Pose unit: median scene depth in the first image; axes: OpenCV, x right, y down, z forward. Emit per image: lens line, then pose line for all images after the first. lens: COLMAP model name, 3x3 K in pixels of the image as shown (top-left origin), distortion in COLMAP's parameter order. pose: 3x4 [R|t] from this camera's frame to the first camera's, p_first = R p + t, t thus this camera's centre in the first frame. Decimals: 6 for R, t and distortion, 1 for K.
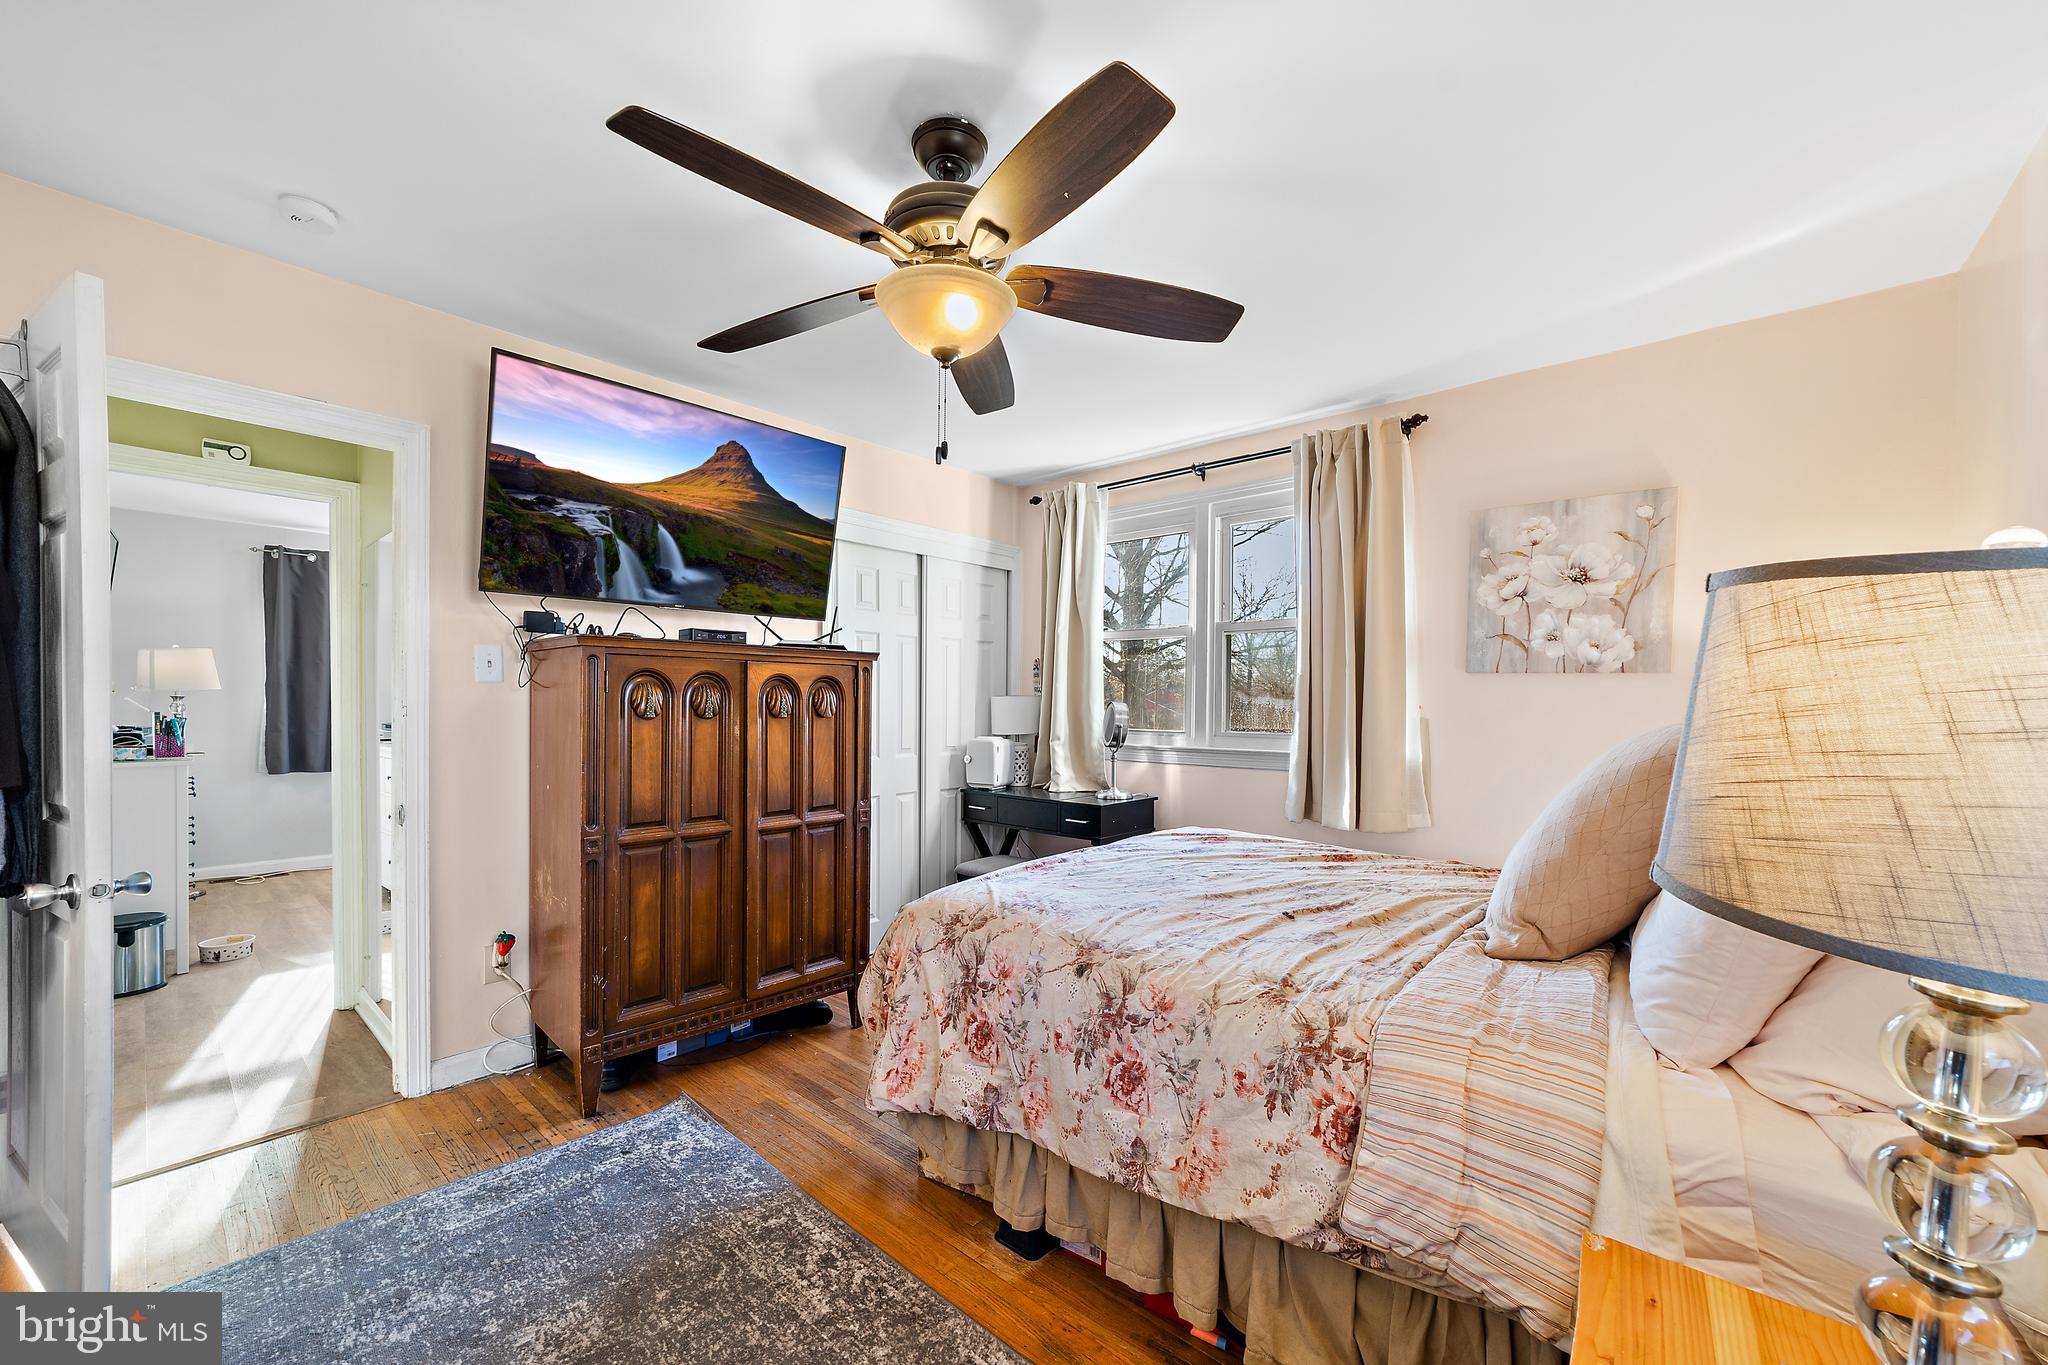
lens RADIAL K [[786.8, 0, 1017.6], [0, 786.8, 693.6], [0, 0, 1]] dist [-0.013215, 0.006134]
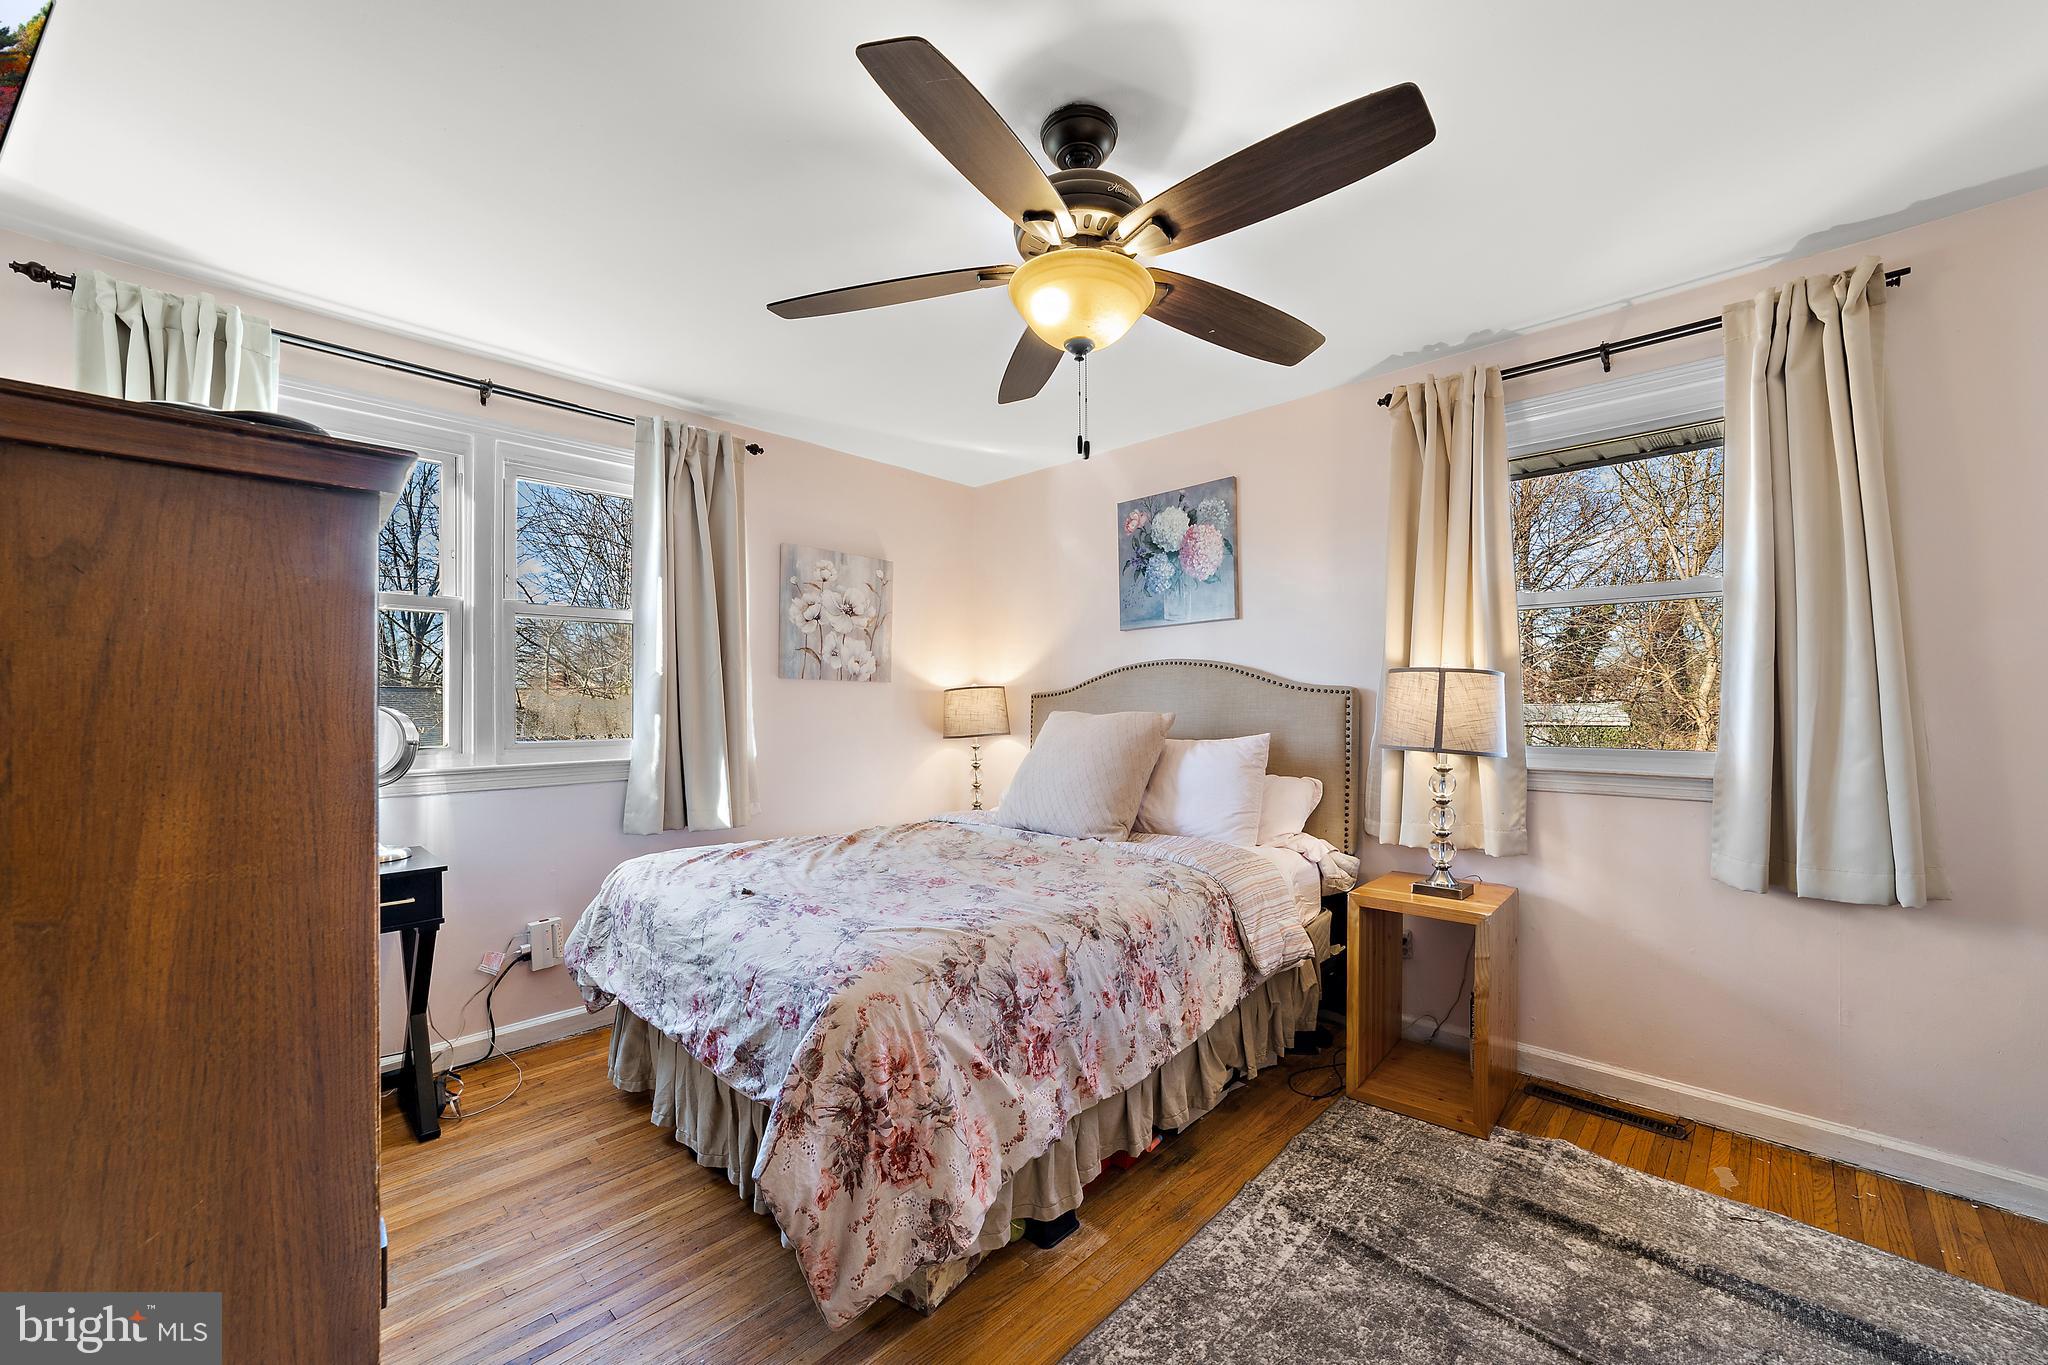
lens RADIAL K [[786.8, 0, 1020.4], [0, 786.8, 688.1], [0, 0, 1]] dist [-0.013215, 0.006134]
pose [[0.045691, 0.011860, 0.998885, -0.660095], [-0.006982, 0.999909, -0.011553, 0.000757], [-0.998931, -0.006446, 0.045770, 0.640511]]
